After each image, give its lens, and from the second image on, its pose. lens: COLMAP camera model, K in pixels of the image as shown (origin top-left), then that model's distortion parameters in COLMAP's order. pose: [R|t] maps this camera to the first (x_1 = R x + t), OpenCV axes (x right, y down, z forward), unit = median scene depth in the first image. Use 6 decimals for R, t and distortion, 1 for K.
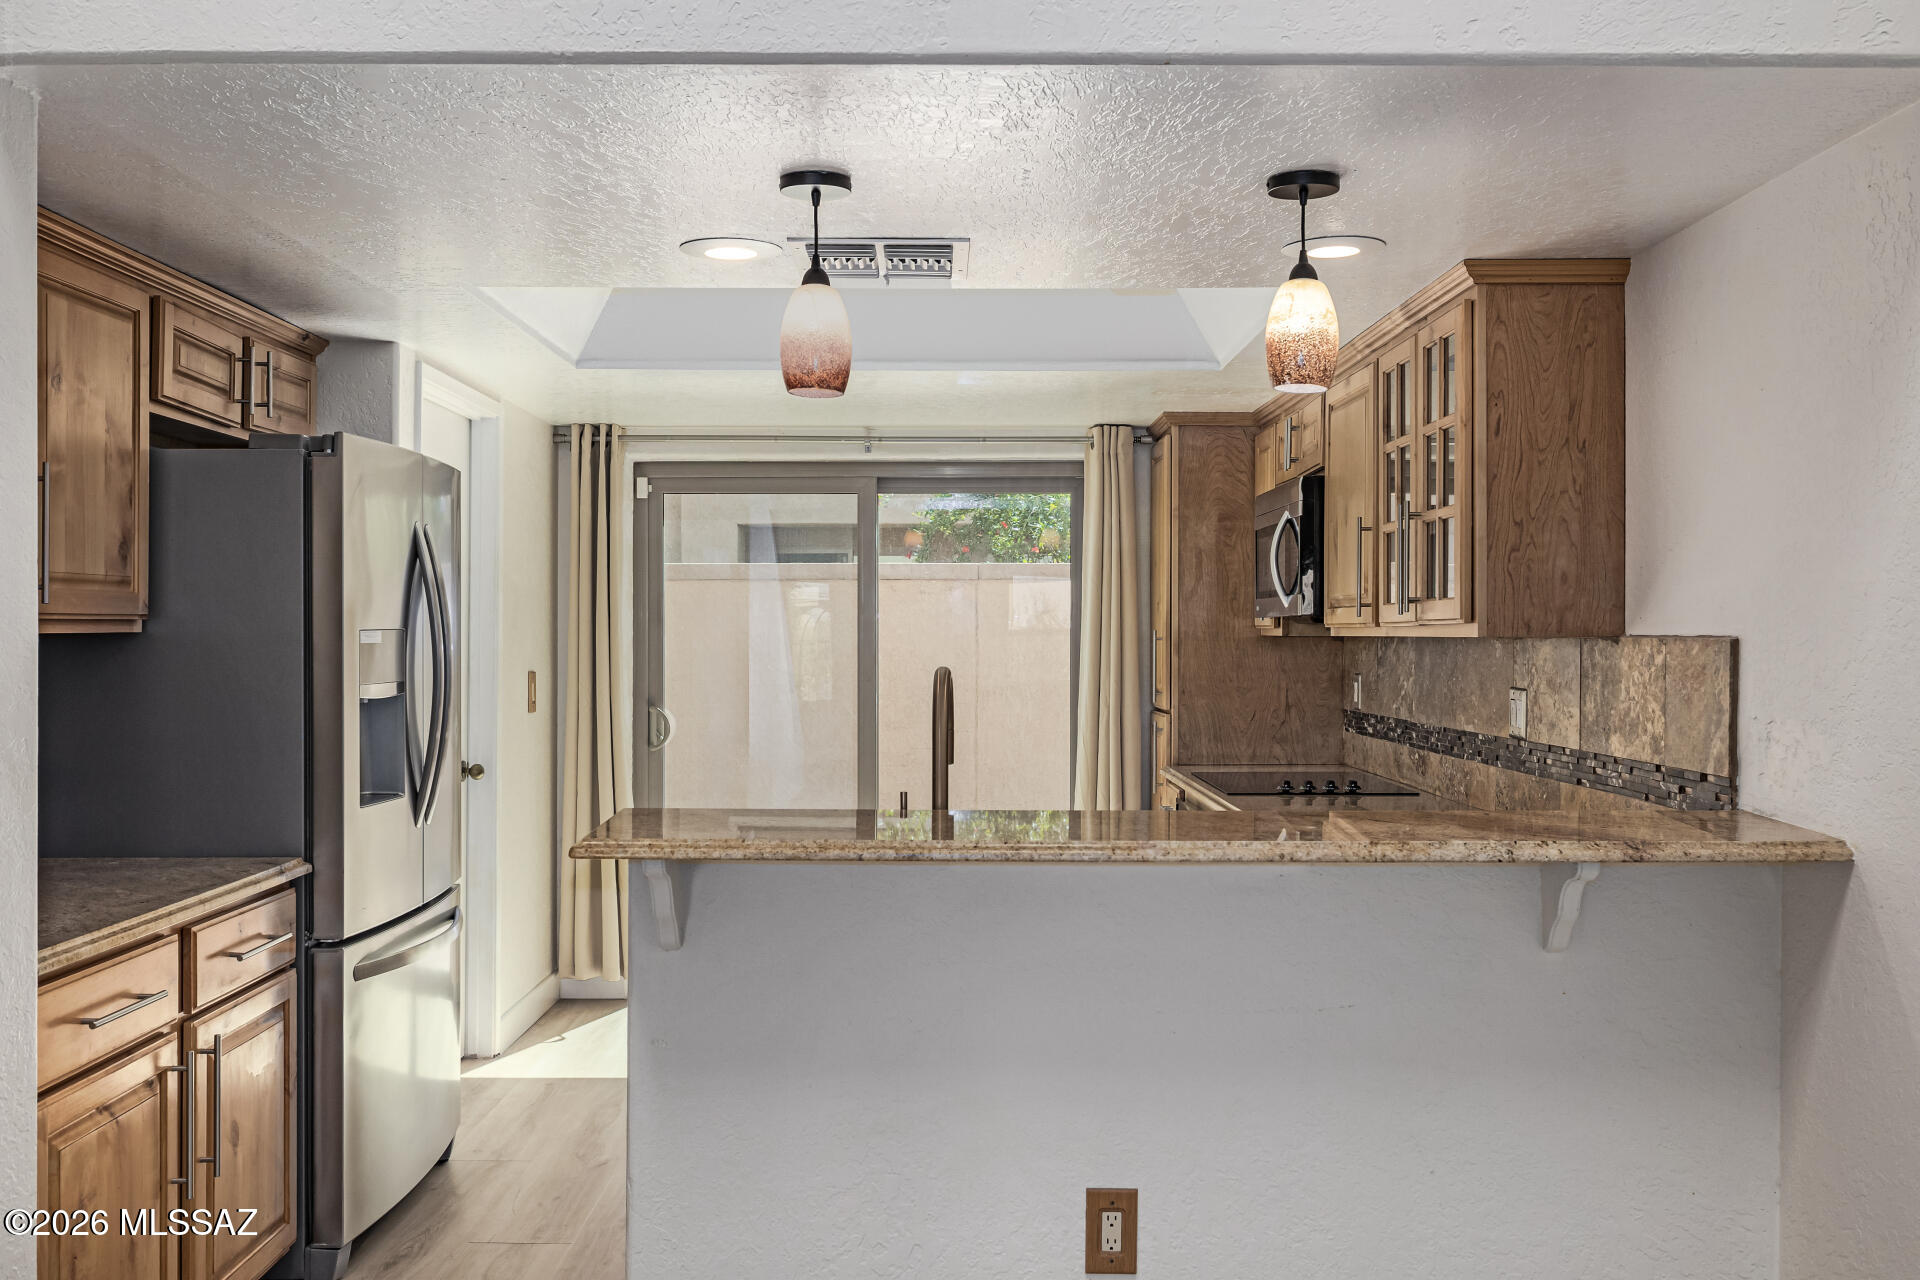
lens RADIAL K [[1823.1, 0, 953.5], [0, 1823.1, 645.3], [0, 0, 1]] dist [0.000773, -0.005482]
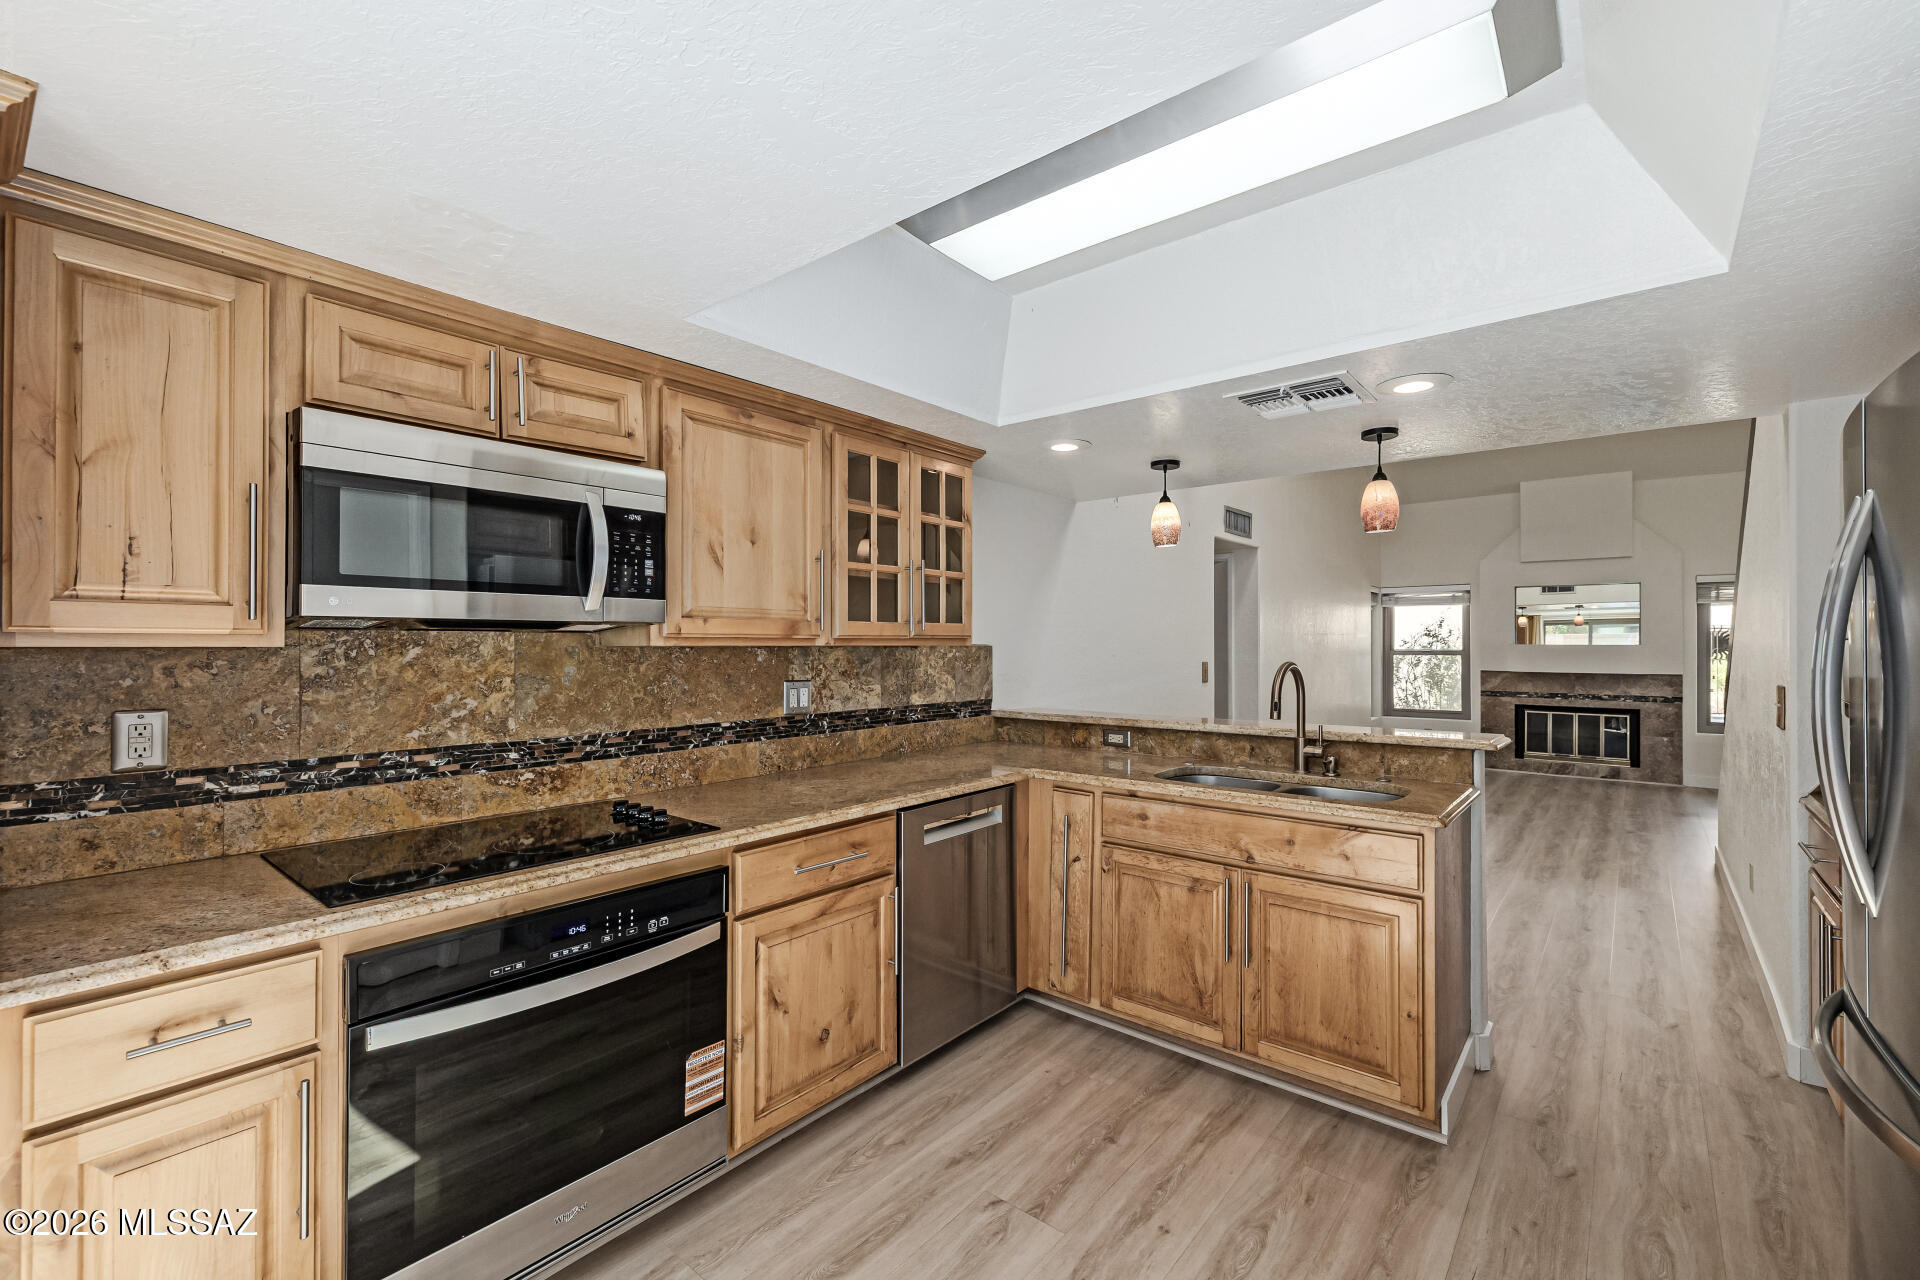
lens RADIAL K [[810.1, 0, 925.6], [0, 810.1, 637.6], [0, 0, 1]] dist [0.000526, 0.000004]
pose [[-0.747017, 0.001979, 0.664802, -0.206679], [0.001881, 0.999998, -0.000863, -0.010582], [-0.664802, 0.000606, -0.747019, 1.430587]]
